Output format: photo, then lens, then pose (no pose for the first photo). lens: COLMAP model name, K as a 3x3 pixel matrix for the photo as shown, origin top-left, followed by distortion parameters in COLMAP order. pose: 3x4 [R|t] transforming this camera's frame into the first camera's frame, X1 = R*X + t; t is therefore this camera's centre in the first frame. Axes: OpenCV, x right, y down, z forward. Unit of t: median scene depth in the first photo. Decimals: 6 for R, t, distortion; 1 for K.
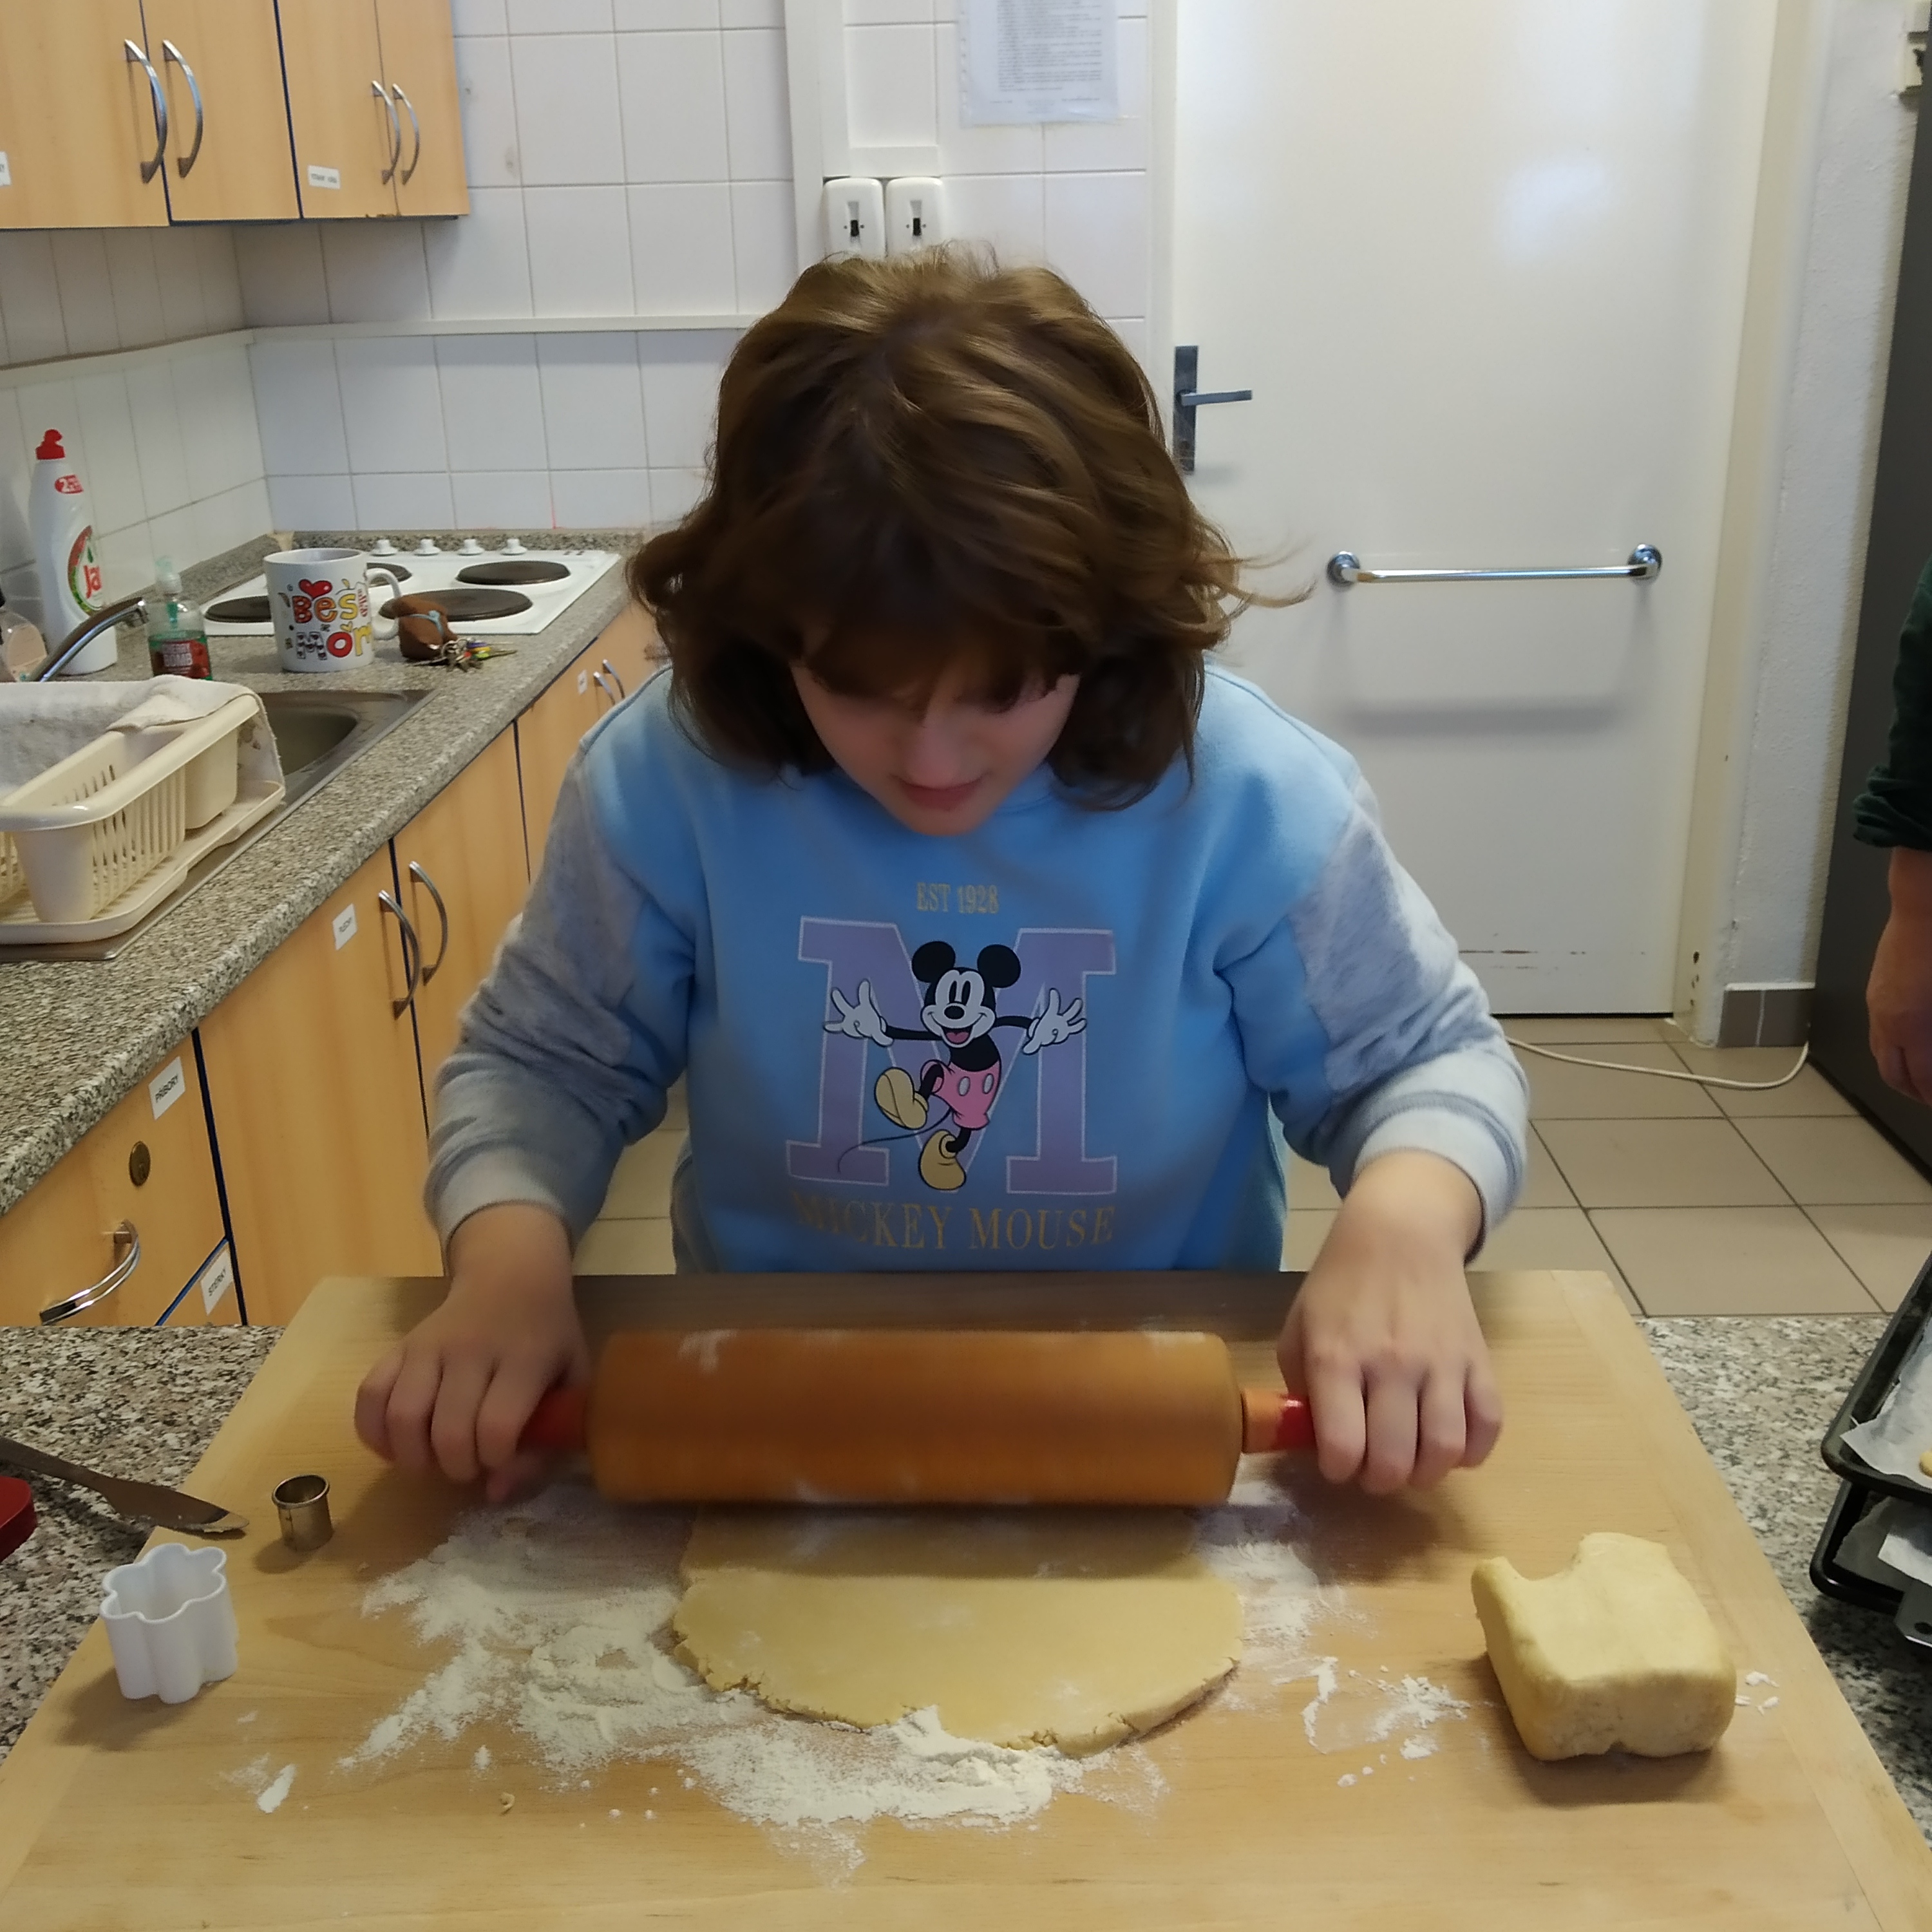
lens RADIAL K [[1998.1, 0, 958.7], [0, 1998.1, 972.7], [0, 0, 1]] dist [-0.026560, 0.000000]
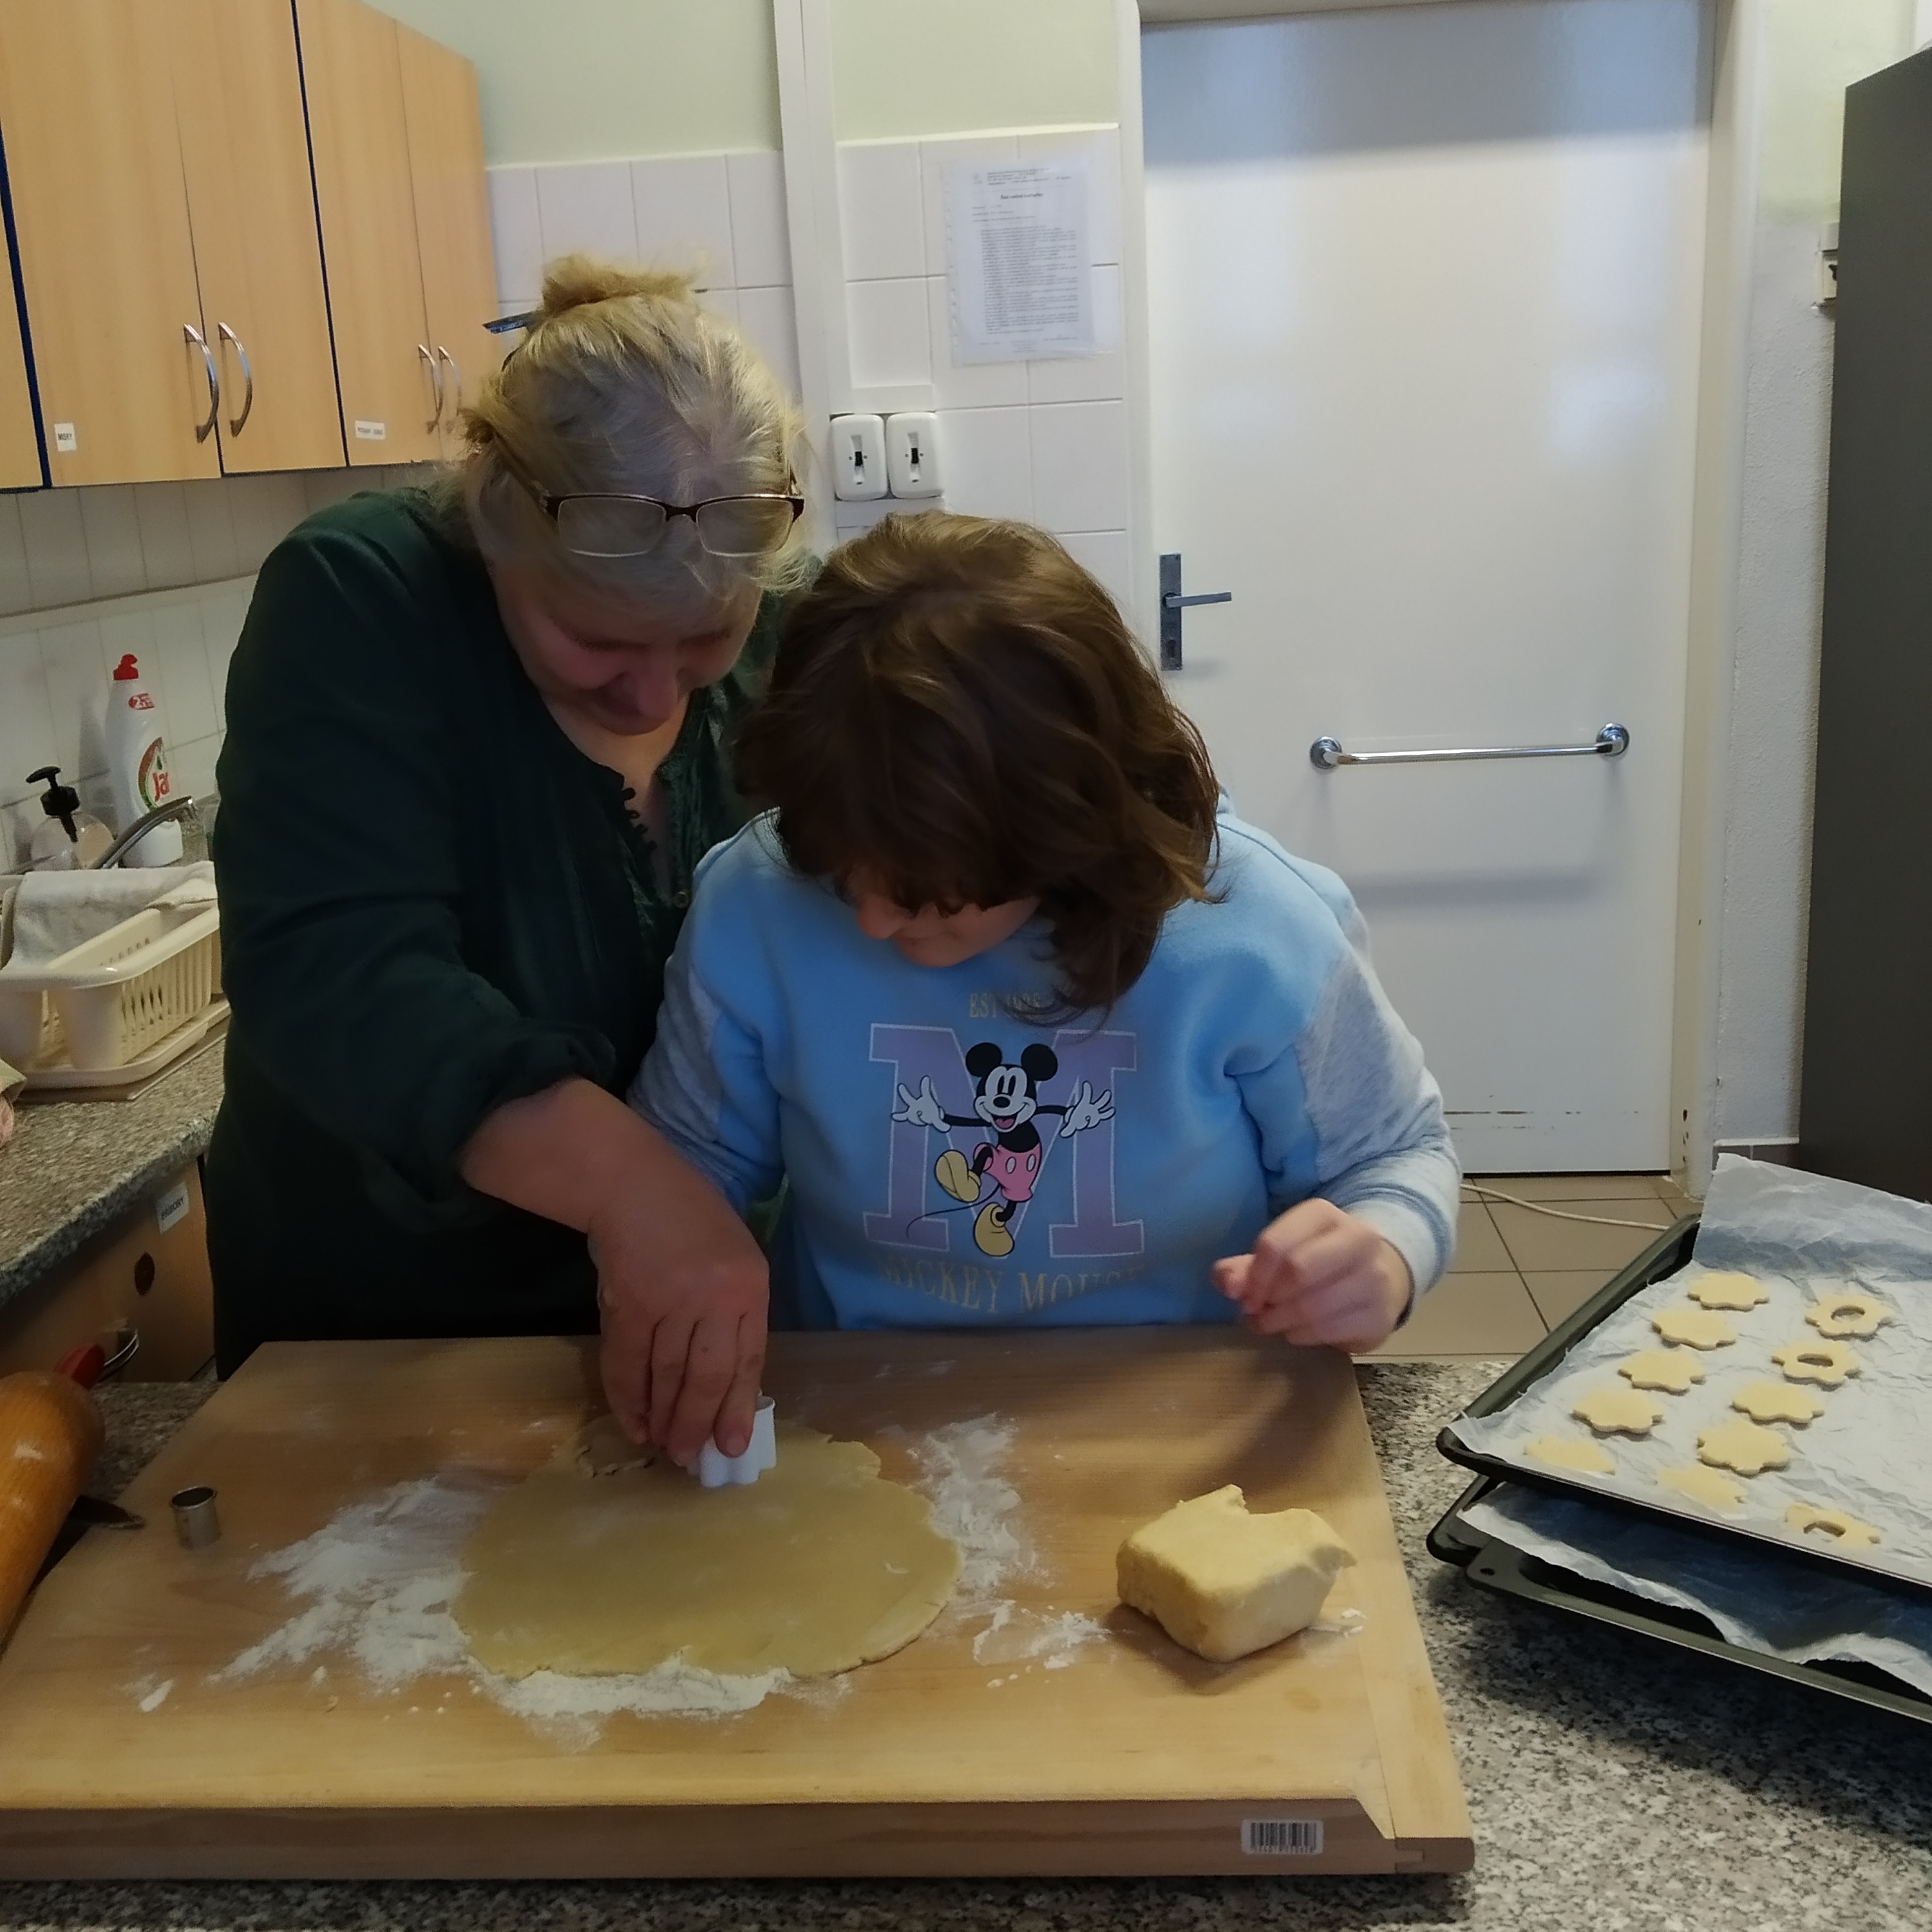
lens RADIAL K [[1998.1, 0, 960.2], [0, 1998.1, 950.3], [0, 0, 1]] dist [-0.026560, 0.000000]
pose [[0.998658, -0.018088, -0.048523, 0.105977], [0.012640, 0.993816, -0.110317, 0.038175], [0.050218, 0.109555, 0.992711, -0.124901]]
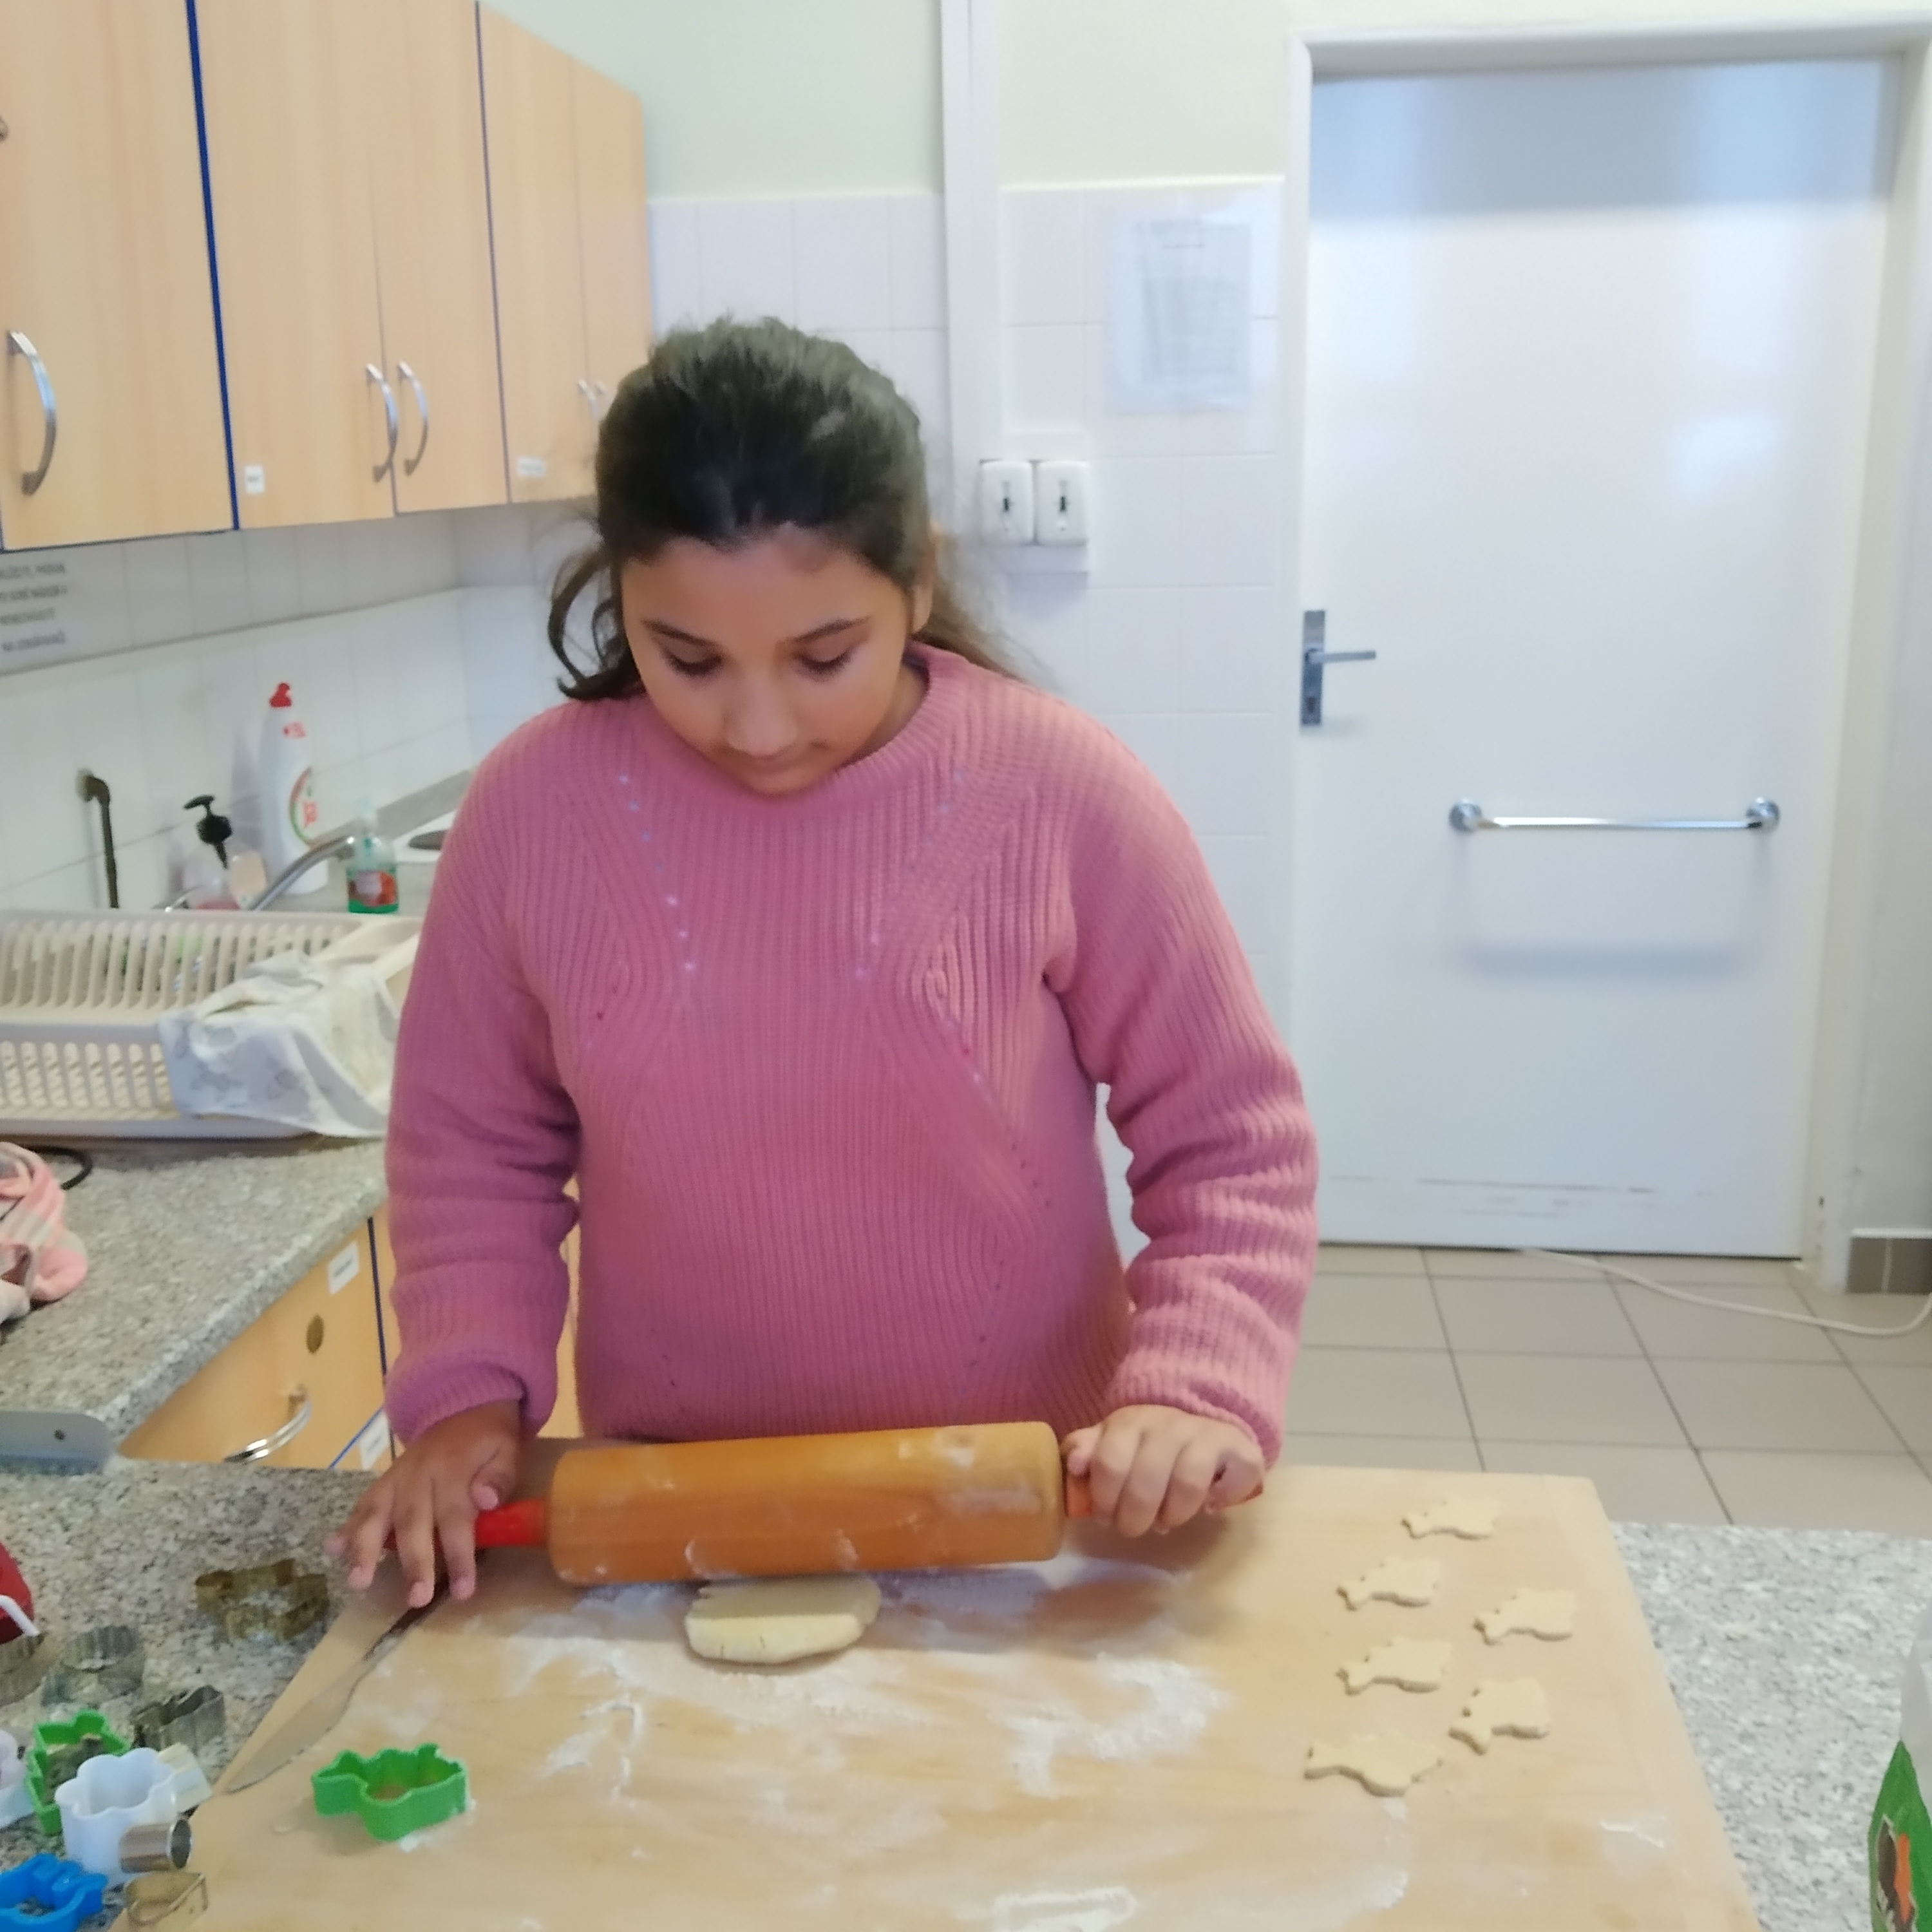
lens RADIAL K [[1998.1, 0, 949.3], [0, 1998.1, 959.0], [0, 0, 1]] dist [-0.026560, 0.000000]
pose [[0.995470, 0.023718, -0.092067, 0.046860], [-0.034209, 0.992880, -0.114098, -0.000179], [0.088706, 0.116731, 0.989194, -0.114665]]
